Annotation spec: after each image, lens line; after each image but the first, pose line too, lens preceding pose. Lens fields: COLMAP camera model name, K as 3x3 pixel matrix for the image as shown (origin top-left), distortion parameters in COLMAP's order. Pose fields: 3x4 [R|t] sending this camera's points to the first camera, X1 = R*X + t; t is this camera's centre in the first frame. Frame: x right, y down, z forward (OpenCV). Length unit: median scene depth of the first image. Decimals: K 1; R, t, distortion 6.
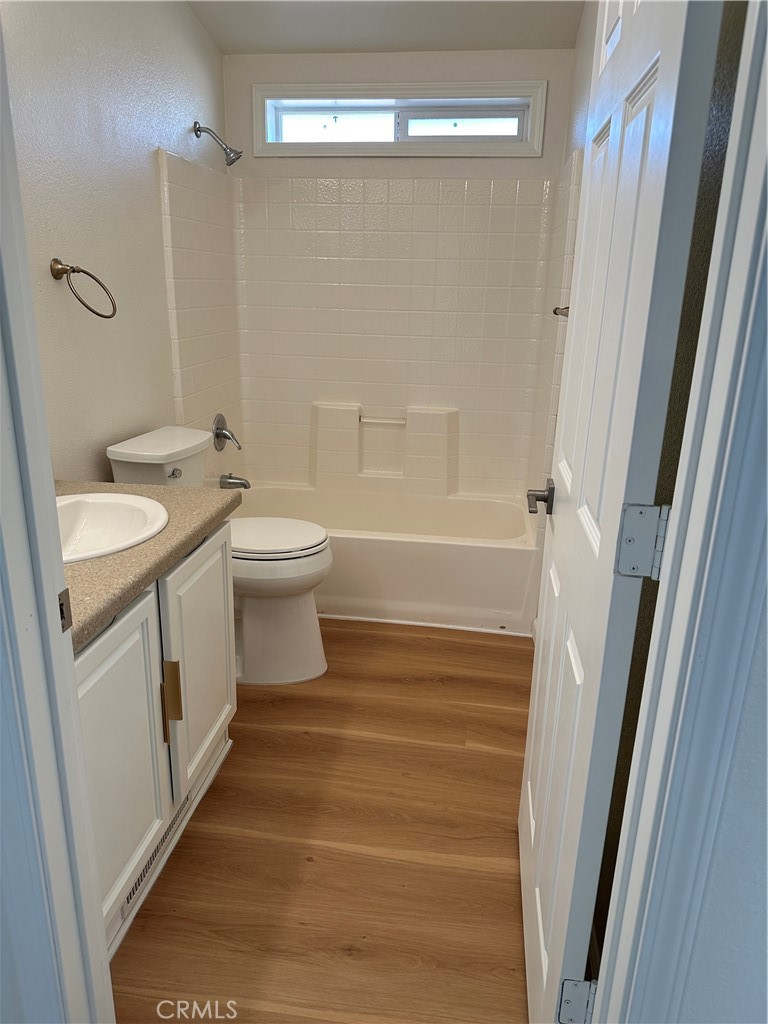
lens RADIAL K [[714.2, 0, 384.0], [0, 714.2, 512.0], [0, 0, 1]] dist [0.094353, -0.135536]
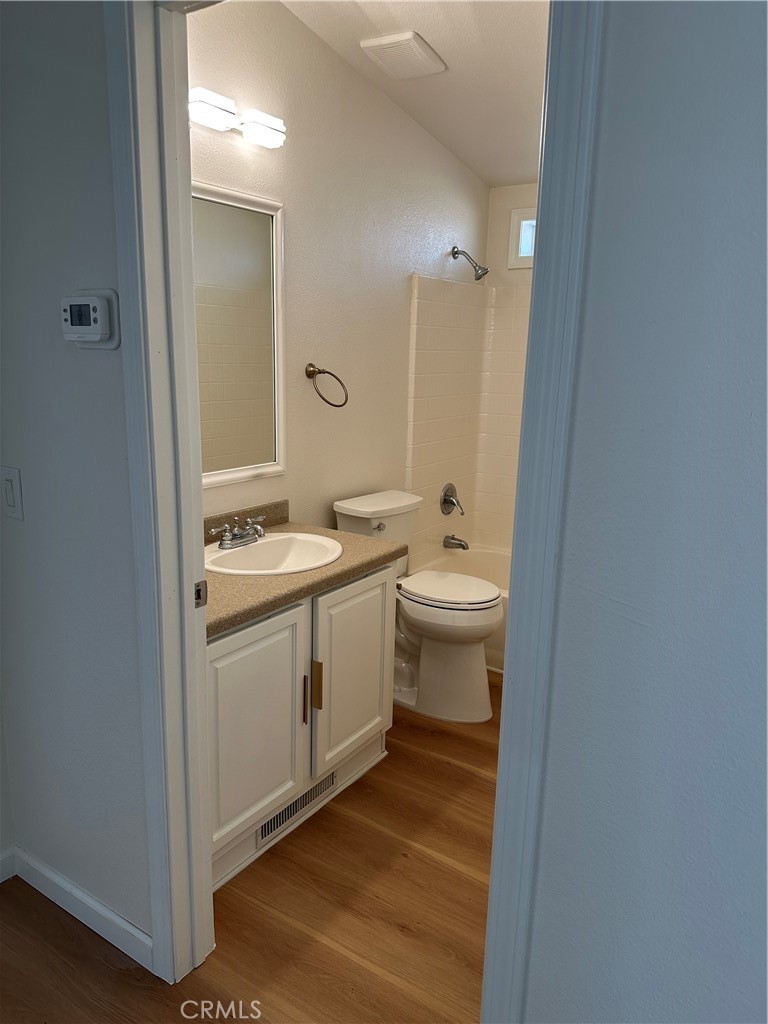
lens RADIAL K [[738.3, 0, 396.8], [0, 738.3, 517.3], [0, 0, 1]] dist [0.150606, -0.247877]
pose [[0.895435, 0.098055, -0.434260, 0.323747], [-0.137929, 0.988550, -0.061194, 0.004966], [0.423287, 0.114693, 0.898707, -0.163628]]
